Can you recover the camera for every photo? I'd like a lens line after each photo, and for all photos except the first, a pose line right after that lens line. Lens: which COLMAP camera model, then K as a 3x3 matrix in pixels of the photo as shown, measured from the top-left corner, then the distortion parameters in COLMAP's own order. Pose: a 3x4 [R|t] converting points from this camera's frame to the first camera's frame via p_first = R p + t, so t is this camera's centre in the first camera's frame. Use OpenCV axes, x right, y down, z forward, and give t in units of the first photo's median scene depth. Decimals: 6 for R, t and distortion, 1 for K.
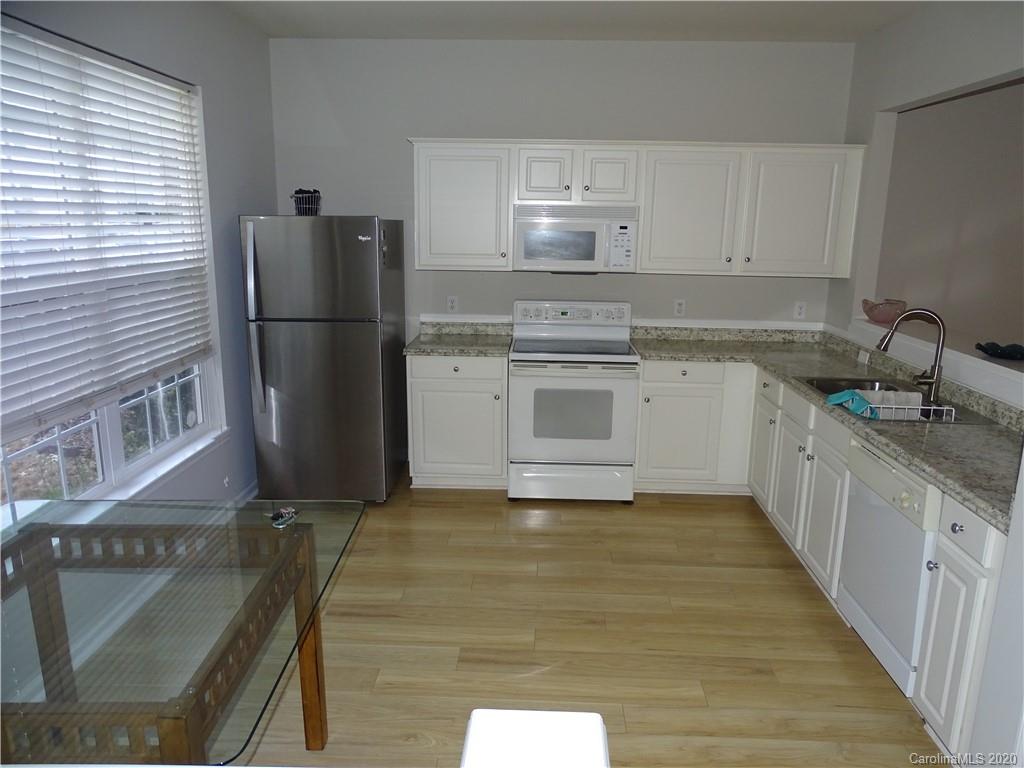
lens RADIAL K [[729.8, 0, 512.0], [0, 729.8, 384.0], [0, 0, 1]] dist [-0.002014, 0.006815]
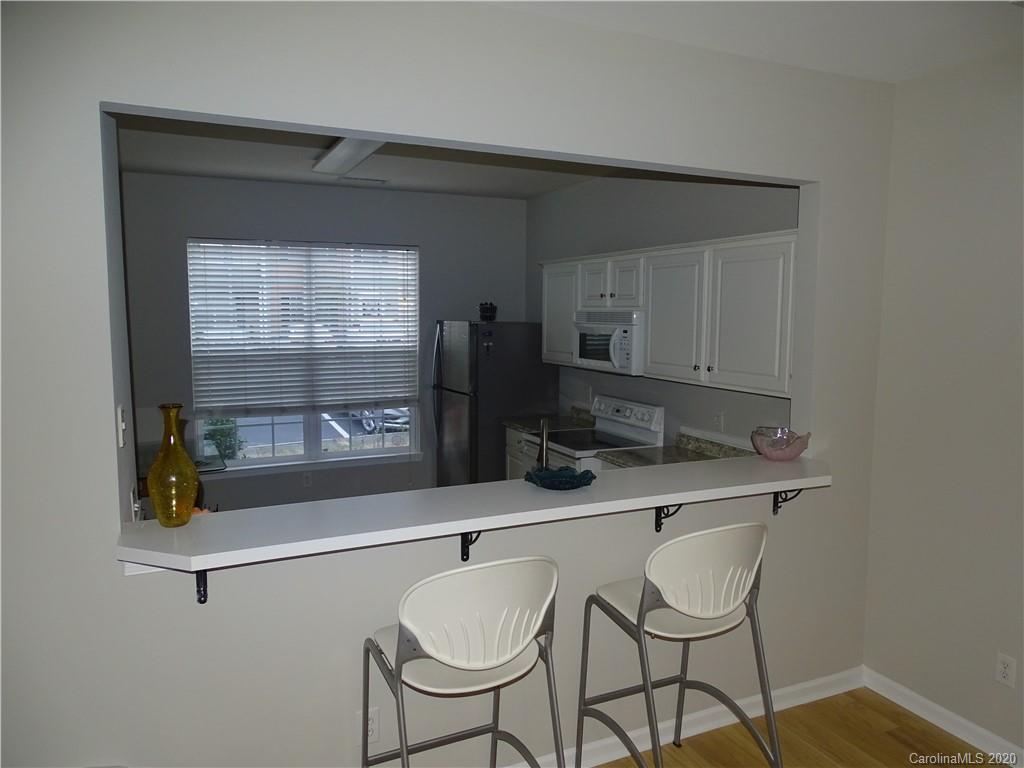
lens RADIAL K [[729.8, 0, 512.0], [0, 729.8, 384.0], [0, 0, 1]] dist [-0.002014, 0.006815]
pose [[0.450028, 0.074987, -0.889860, 1.034269], [-0.201697, 0.979254, -0.019484, -0.090583], [0.869939, 0.188250, 0.455817, 0.408932]]
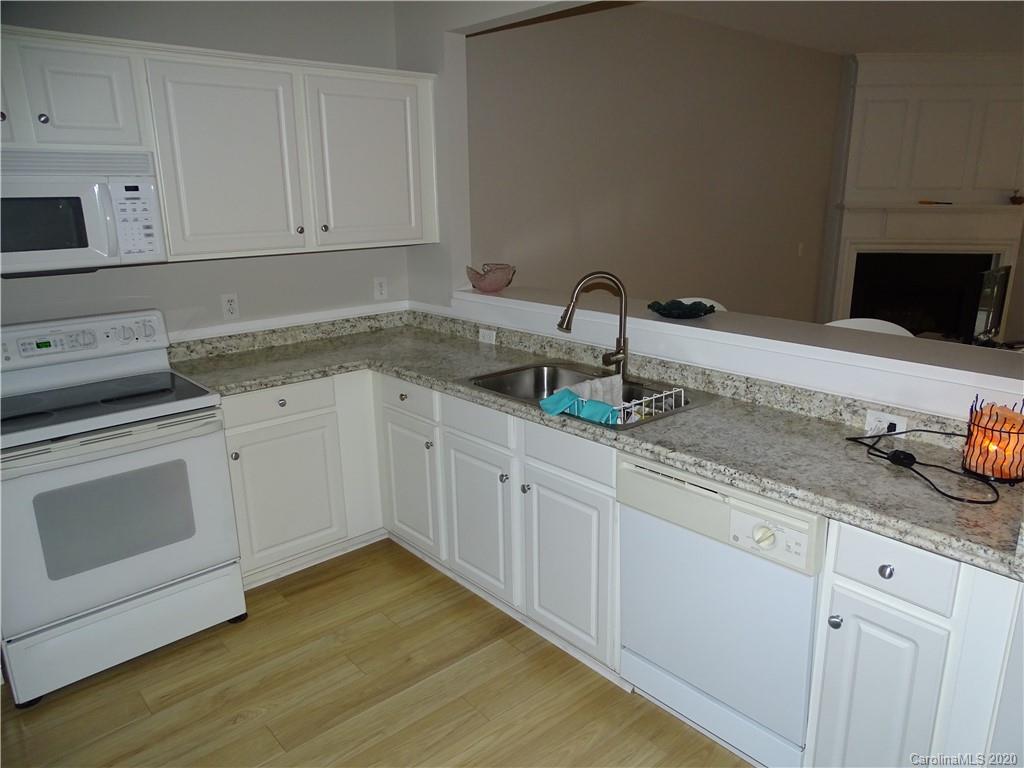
lens RADIAL K [[729.8, 0, 512.0], [0, 729.8, 384.0], [0, 0, 1]] dist [-0.002014, 0.006815]
pose [[0.724277, -0.207364, 0.657589, -0.049351], [0.182478, 0.977347, 0.107214, -0.066105], [-0.664925, 0.042343, 0.745709, 0.360137]]
